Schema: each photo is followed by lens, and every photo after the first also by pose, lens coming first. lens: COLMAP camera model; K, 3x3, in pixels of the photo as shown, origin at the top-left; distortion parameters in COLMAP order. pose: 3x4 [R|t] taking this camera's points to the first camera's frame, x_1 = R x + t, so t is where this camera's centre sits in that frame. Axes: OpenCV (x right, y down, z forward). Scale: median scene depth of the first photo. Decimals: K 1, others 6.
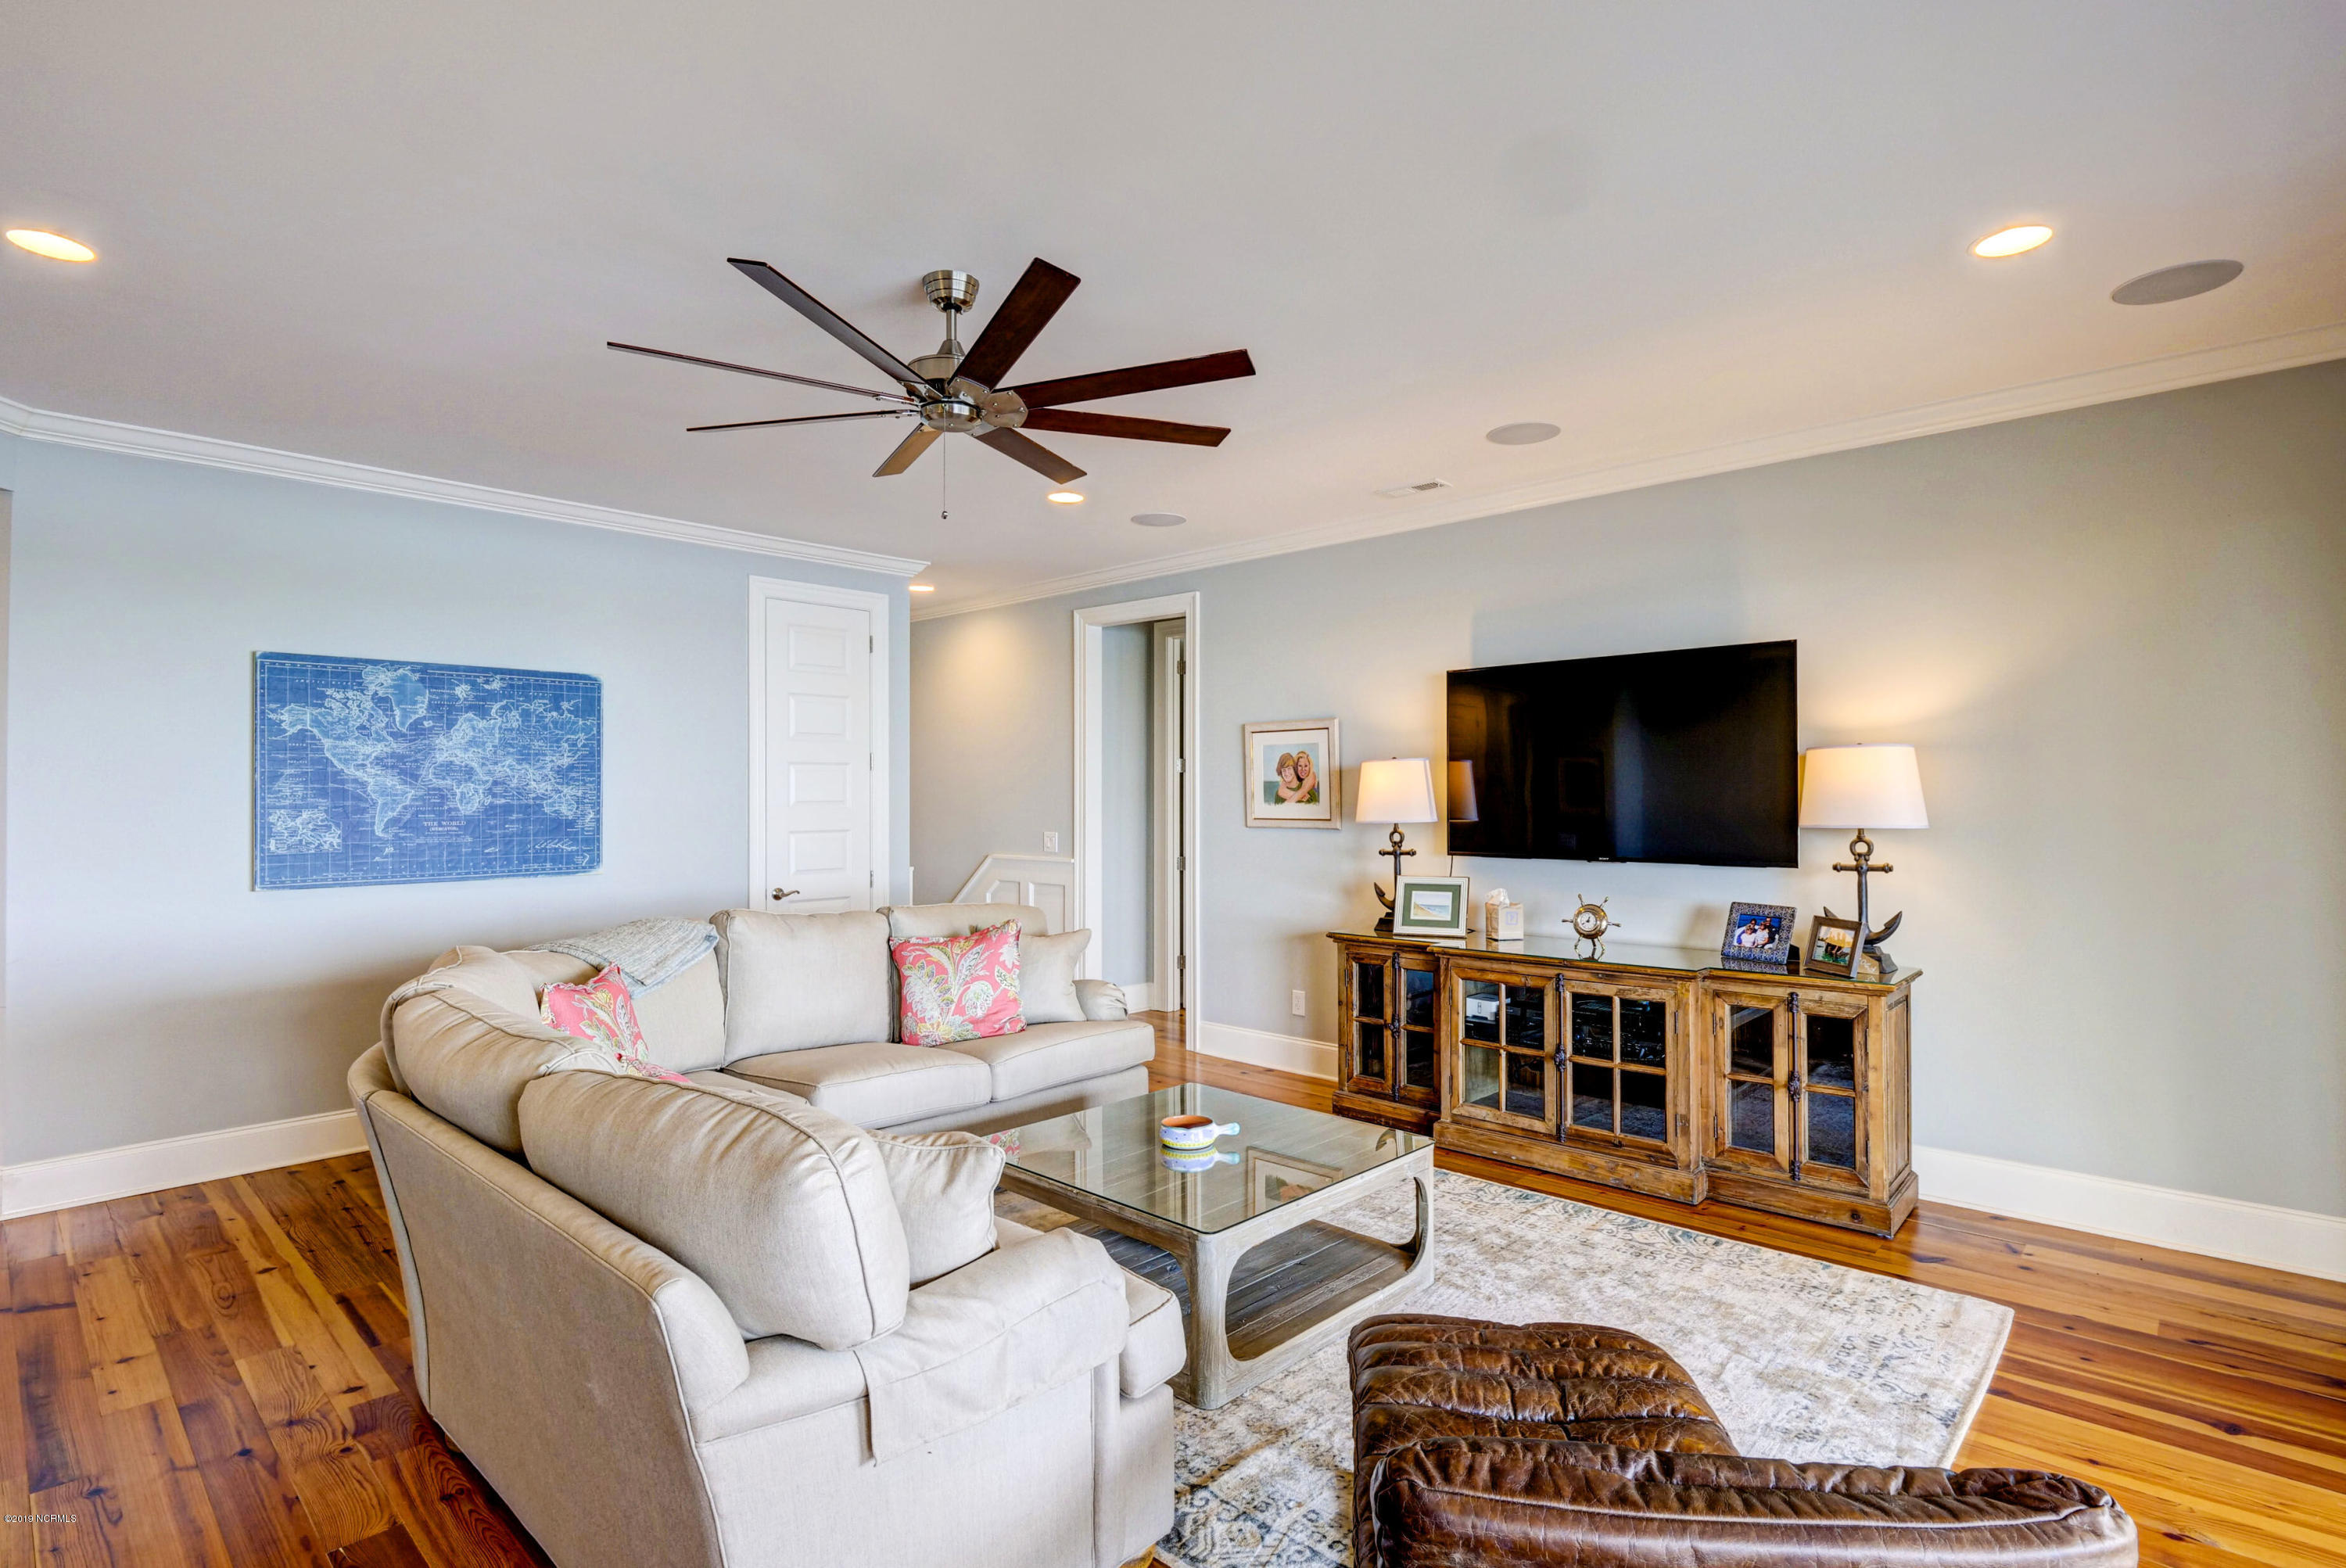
lens RADIAL K [[1136.1, 0, 1181.0], [0, 1136.1, 786.0], [0, 0, 1]] dist [-0.013672, -0.000173]
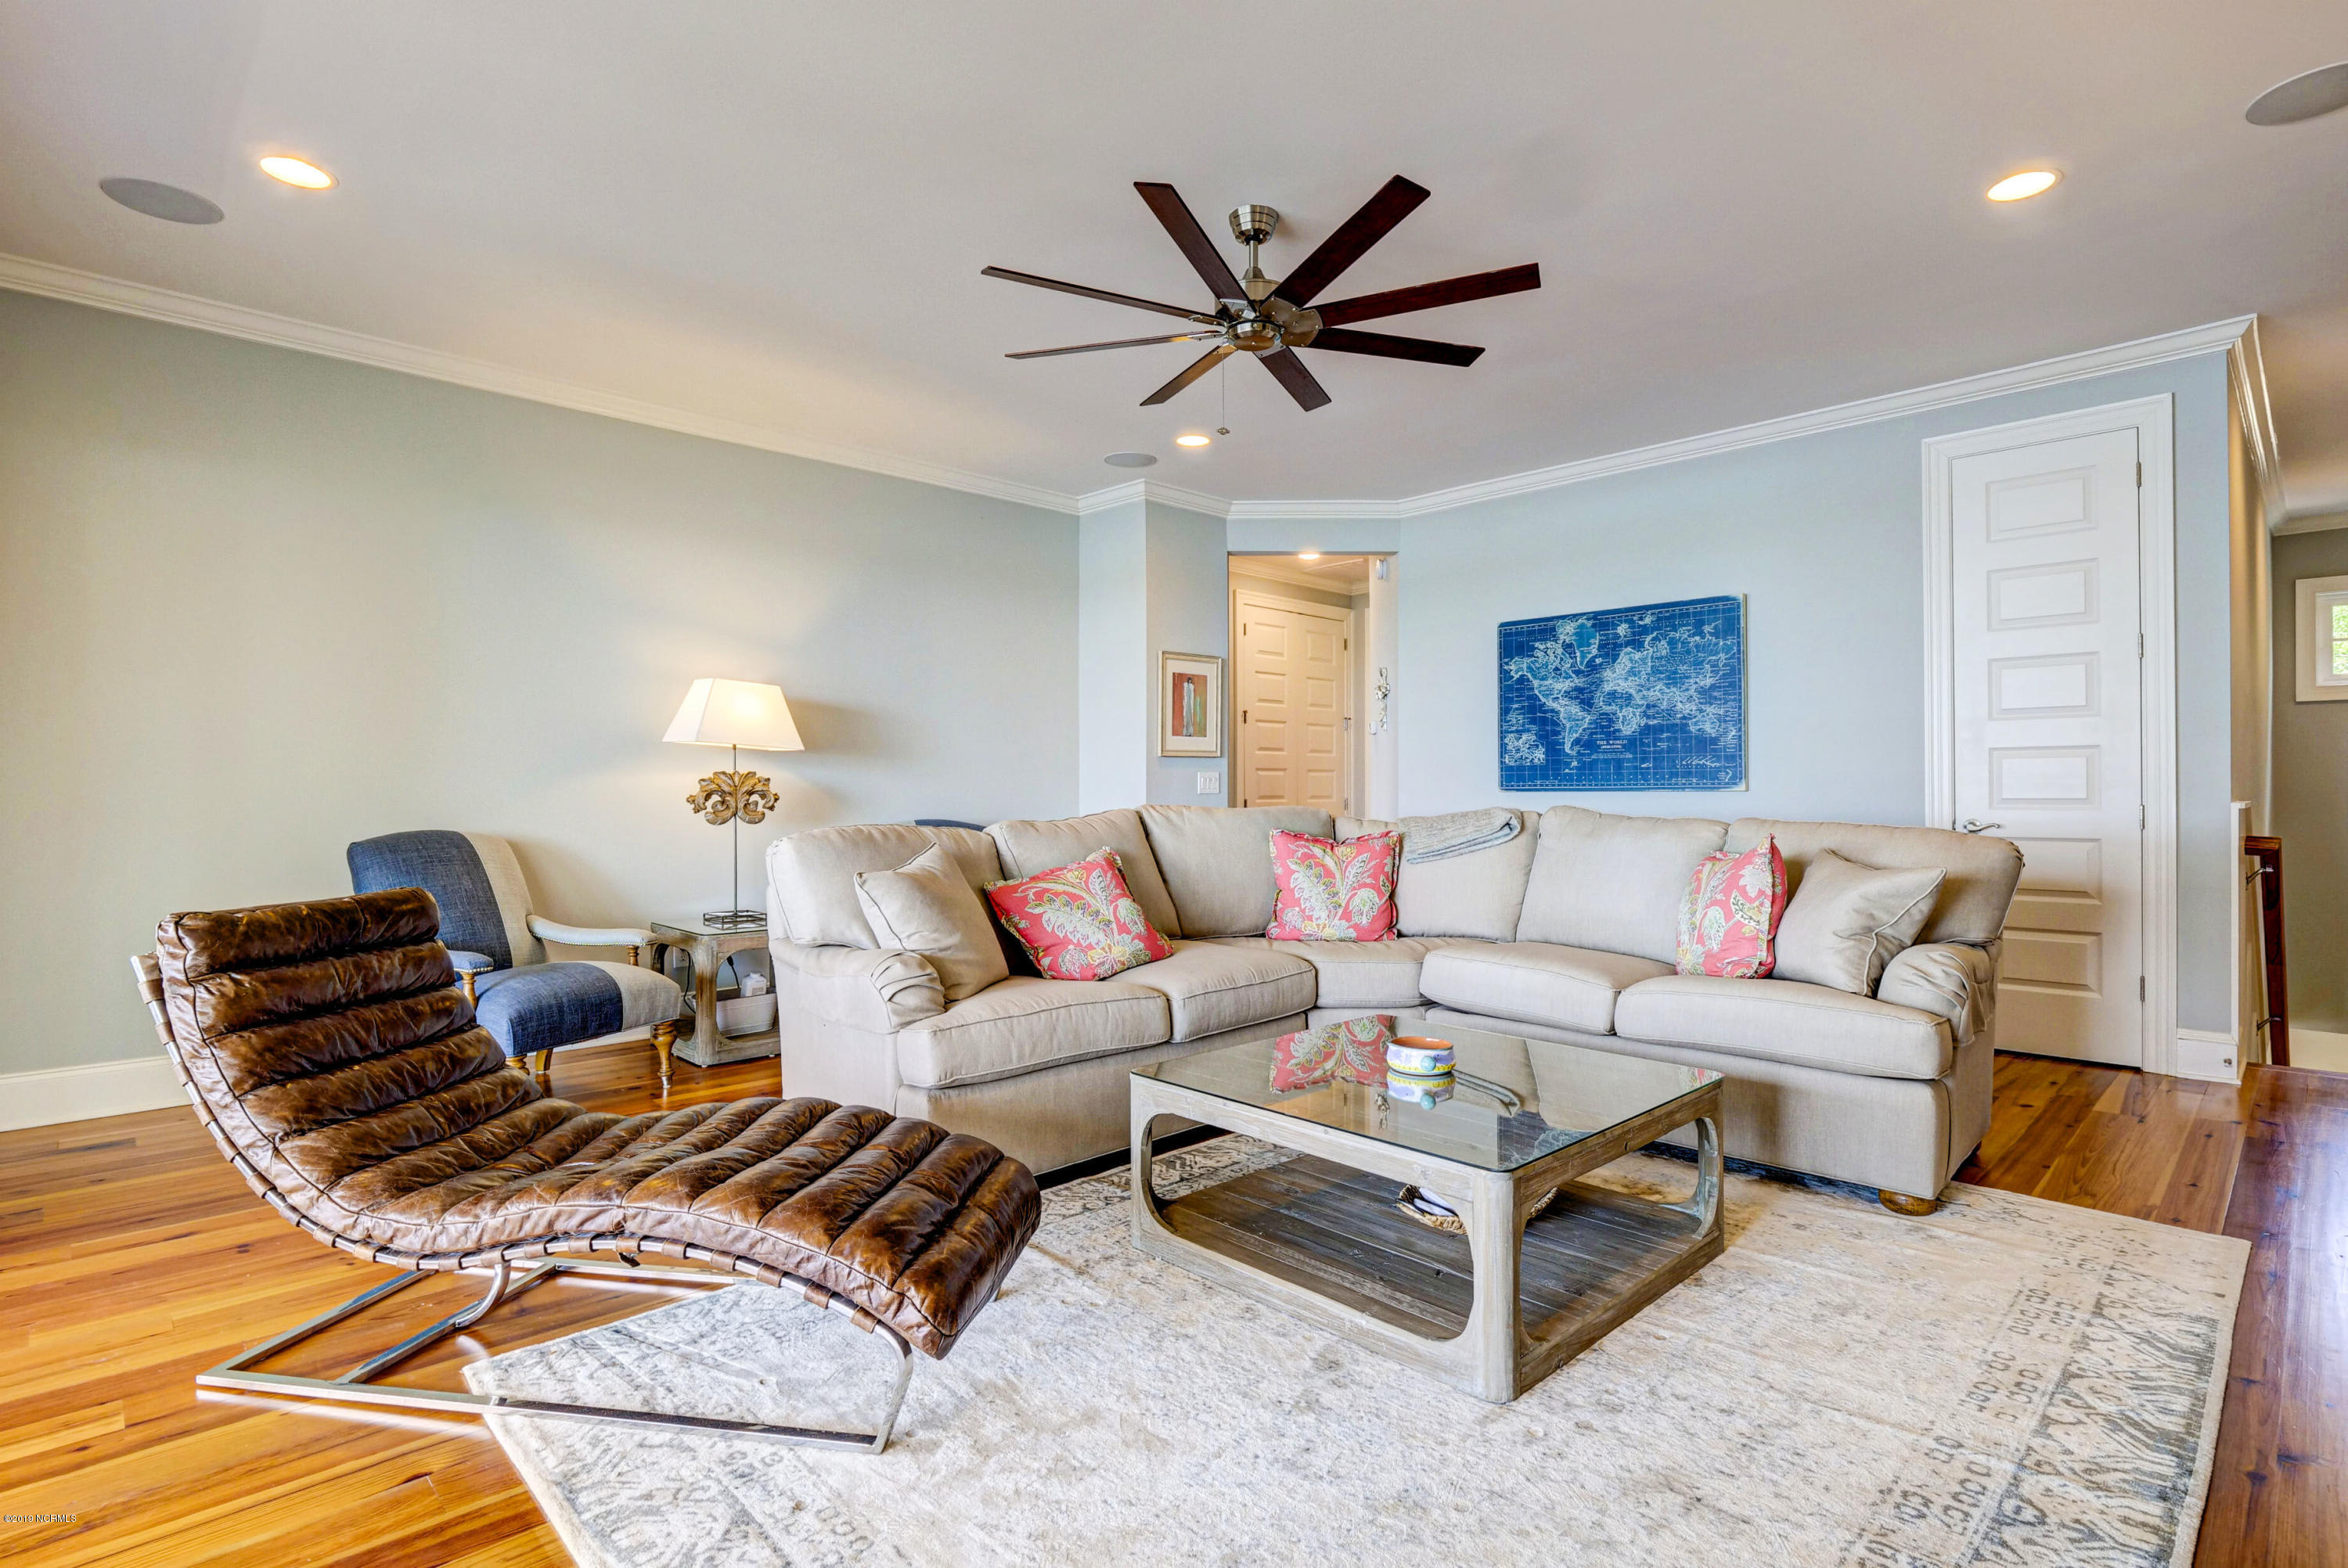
lens RADIAL K [[1136.9, 0, 1182.0], [0, 1136.9, 786.0], [0, 0, 1]] dist [-0.013672, -0.000173]
pose [[-0.038756, 0.027991, -0.998857, 0.572736], [0.041893, 0.998774, 0.026363, 0.028726], [0.998370, -0.040824, -0.039882, 0.589139]]
